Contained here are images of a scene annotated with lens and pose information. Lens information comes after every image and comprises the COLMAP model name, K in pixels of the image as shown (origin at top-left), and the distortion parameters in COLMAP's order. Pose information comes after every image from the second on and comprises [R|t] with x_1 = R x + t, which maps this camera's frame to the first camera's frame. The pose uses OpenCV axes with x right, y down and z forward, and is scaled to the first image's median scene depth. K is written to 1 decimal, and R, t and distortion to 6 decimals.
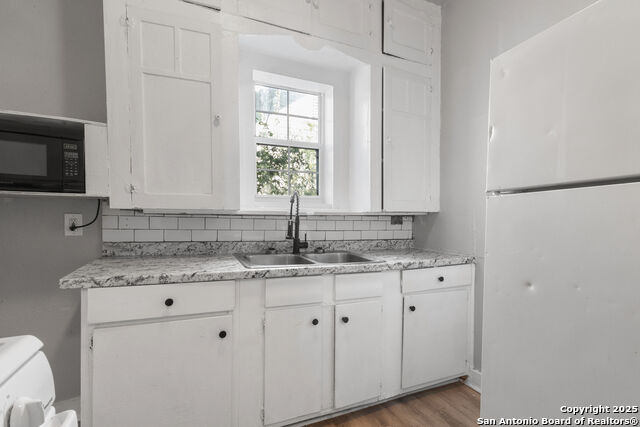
lens RADIAL K [[297.0, 0, 319.5], [0, 297.0, 227.7], [0, 0, 1]] dist [0.006647, -0.001778]
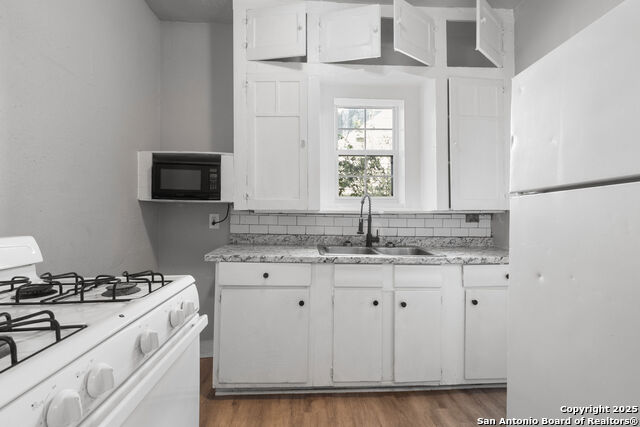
lens RADIAL K [[297.0, 0, 323.0], [0, 297.0, 211.4], [0, 0, 1]] dist [0.006647, -0.001778]
pose [[0.940235, -0.007259, -0.340448, 0.176978], [-0.009173, 0.998870, -0.046631, 0.005293], [0.340402, 0.046967, 0.939106, -0.192855]]
